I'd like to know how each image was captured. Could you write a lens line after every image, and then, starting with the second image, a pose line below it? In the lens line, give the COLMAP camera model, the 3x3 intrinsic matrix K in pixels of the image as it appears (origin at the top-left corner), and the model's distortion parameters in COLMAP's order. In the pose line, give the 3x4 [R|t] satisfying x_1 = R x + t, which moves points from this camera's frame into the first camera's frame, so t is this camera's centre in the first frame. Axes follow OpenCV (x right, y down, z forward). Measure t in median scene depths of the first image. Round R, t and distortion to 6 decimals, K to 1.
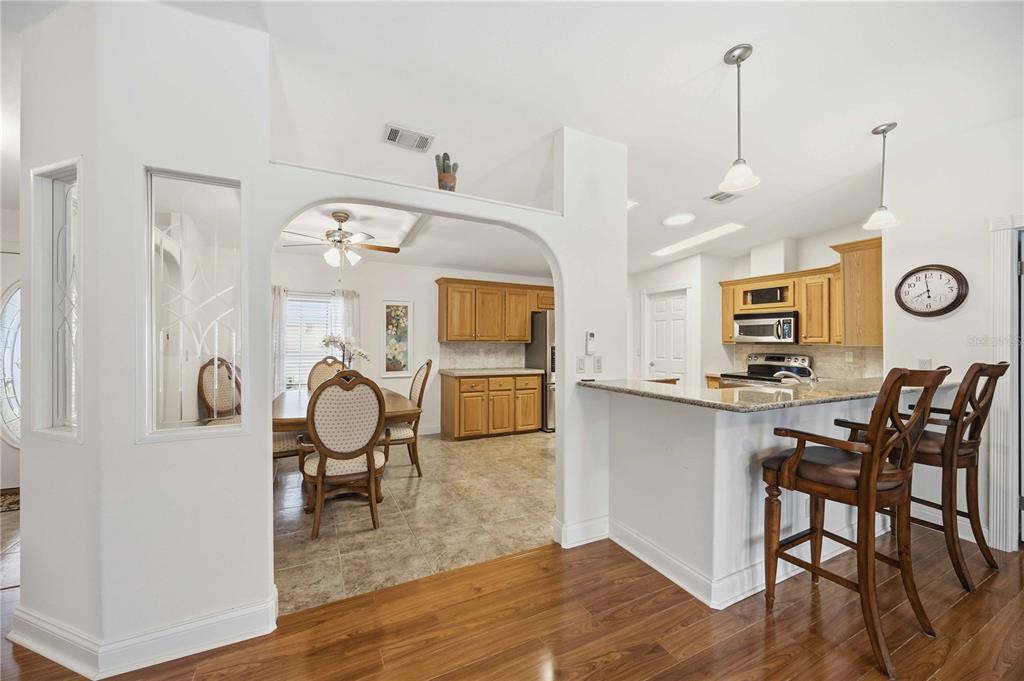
lens RADIAL K [[396.4, 0, 511.8], [0, 396.4, 338.5], [0, 0, 1]] dist [-0.001515, -0.000111]
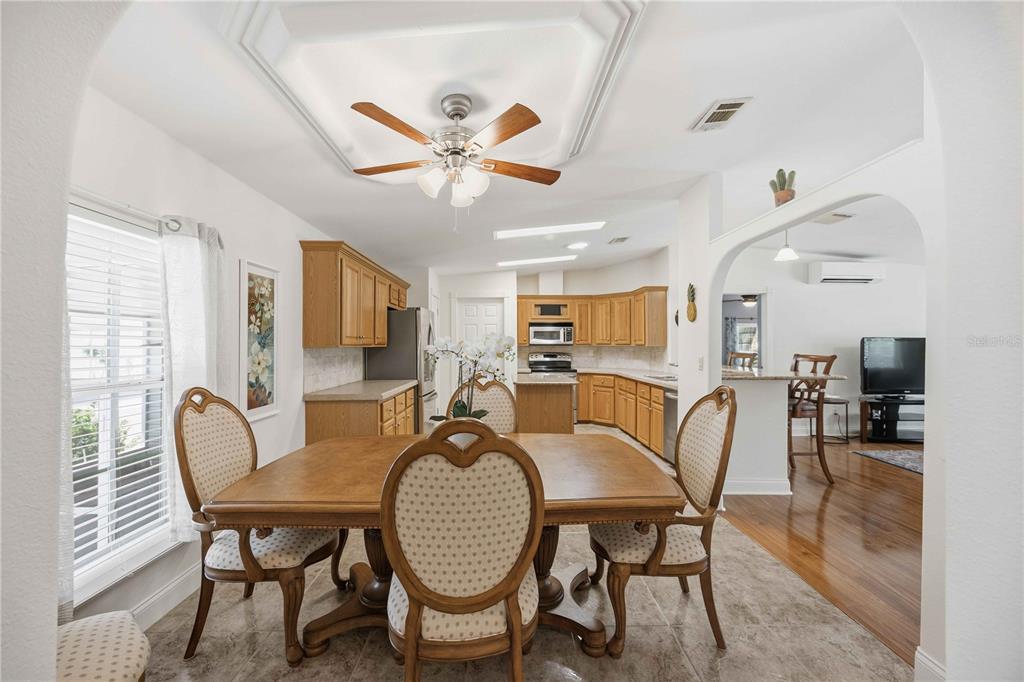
lens RADIAL K [[396.4, 0, 511.8], [0, 396.4, 339.0], [0, 0, 1]] dist [-0.001515, -0.000111]
pose [[0.440151, 0.004366, 0.897913, -0.627958], [-0.002494, 0.999990, -0.003639, -0.002482], [-0.897921, -0.000638, 0.440157, 0.514703]]
